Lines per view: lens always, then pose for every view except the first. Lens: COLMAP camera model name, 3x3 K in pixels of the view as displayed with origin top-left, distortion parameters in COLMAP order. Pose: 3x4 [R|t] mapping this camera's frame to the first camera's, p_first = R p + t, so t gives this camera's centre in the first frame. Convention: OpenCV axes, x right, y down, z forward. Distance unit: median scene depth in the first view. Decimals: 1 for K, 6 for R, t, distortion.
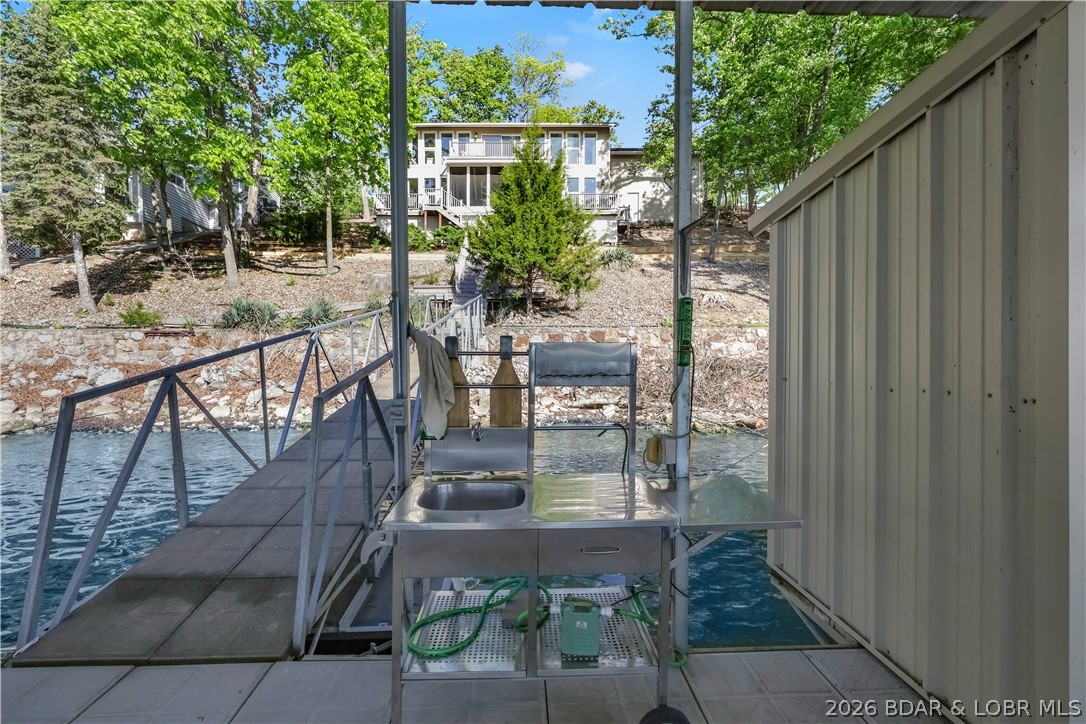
lens RADIAL K [[493.3, 0, 543.4], [0, 493.3, 366.5], [0, 0, 1]] dist [-0.007224, 0.000584]
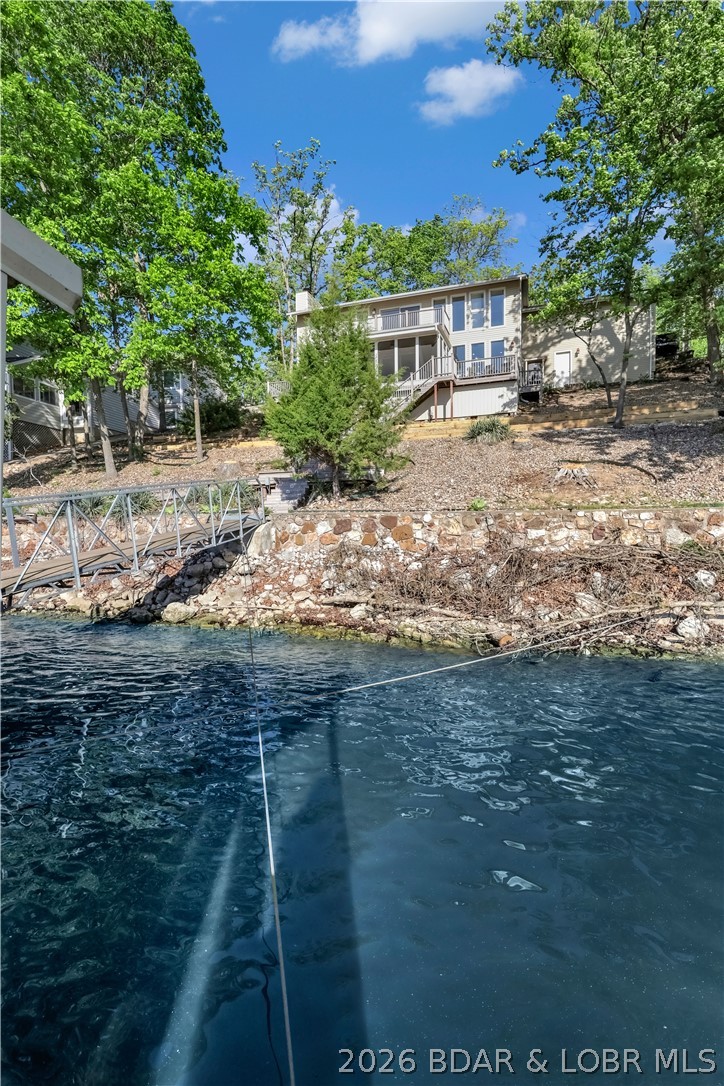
lens RADIAL K [[506.0, 0, 360.2], [0, 506.0, 544.6], [0, 0, 1]] dist [-0.001512, -0.000010]
pose [[0.937676, 0.011901, -0.347308, 0.349949], [-0.017947, 0.999738, -0.014197, -0.008600], [0.347048, 0.019545, 0.937644, 0.154951]]
